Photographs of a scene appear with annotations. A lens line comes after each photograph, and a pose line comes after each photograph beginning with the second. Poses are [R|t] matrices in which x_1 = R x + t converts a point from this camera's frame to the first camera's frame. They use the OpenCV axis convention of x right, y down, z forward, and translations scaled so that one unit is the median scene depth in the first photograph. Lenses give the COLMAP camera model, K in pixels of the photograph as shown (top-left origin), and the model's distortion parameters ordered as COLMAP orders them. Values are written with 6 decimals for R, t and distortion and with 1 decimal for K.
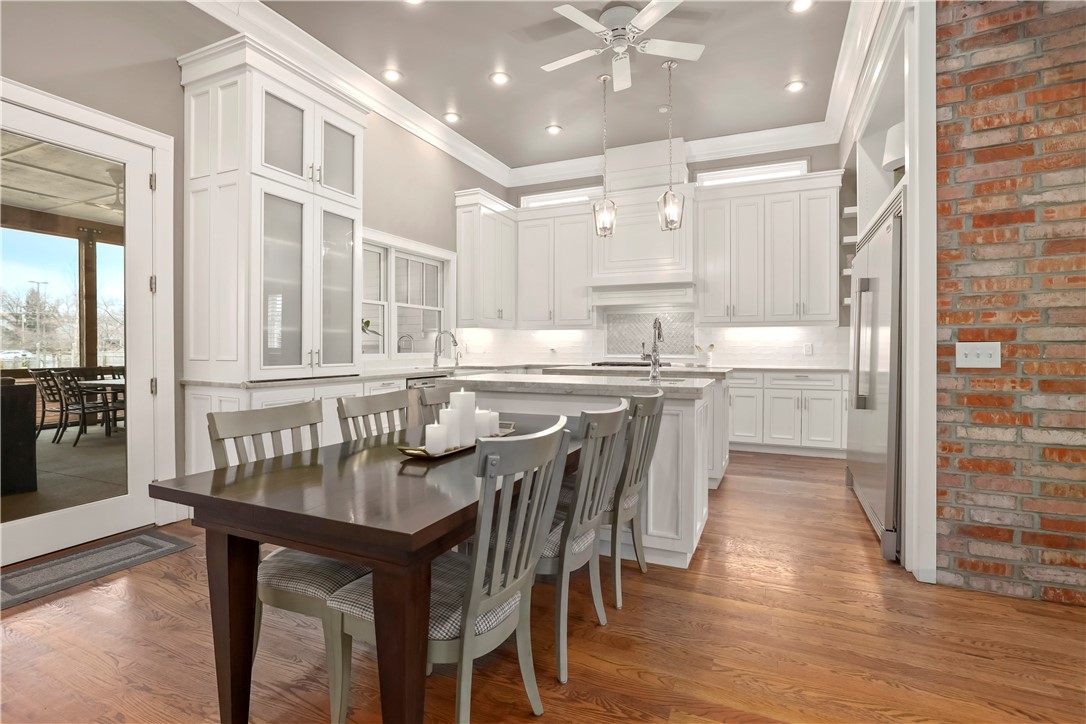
lens RADIAL K [[517.5, 0, 546.8], [0, 517.5, 352.3], [0, 0, 1]] dist [-0.027119, 0.004965]
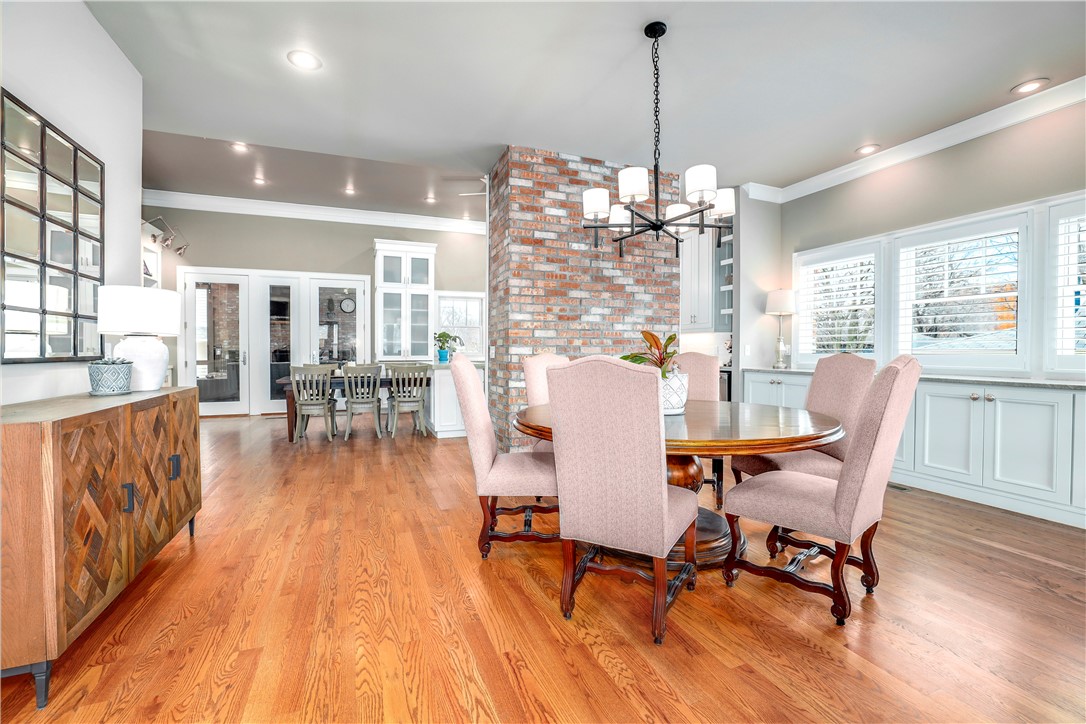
lens RADIAL K [[462.3, 0, 538.9], [0, 462.3, 357.6], [0, 0, 1]] dist [-0.033730, 0.004076]
pose [[0.722082, 0.016667, -0.691607, 1.450935], [-0.012225, 0.999861, 0.011331, 0.001431], [0.691700, 0.000273, 0.722185, -0.179574]]
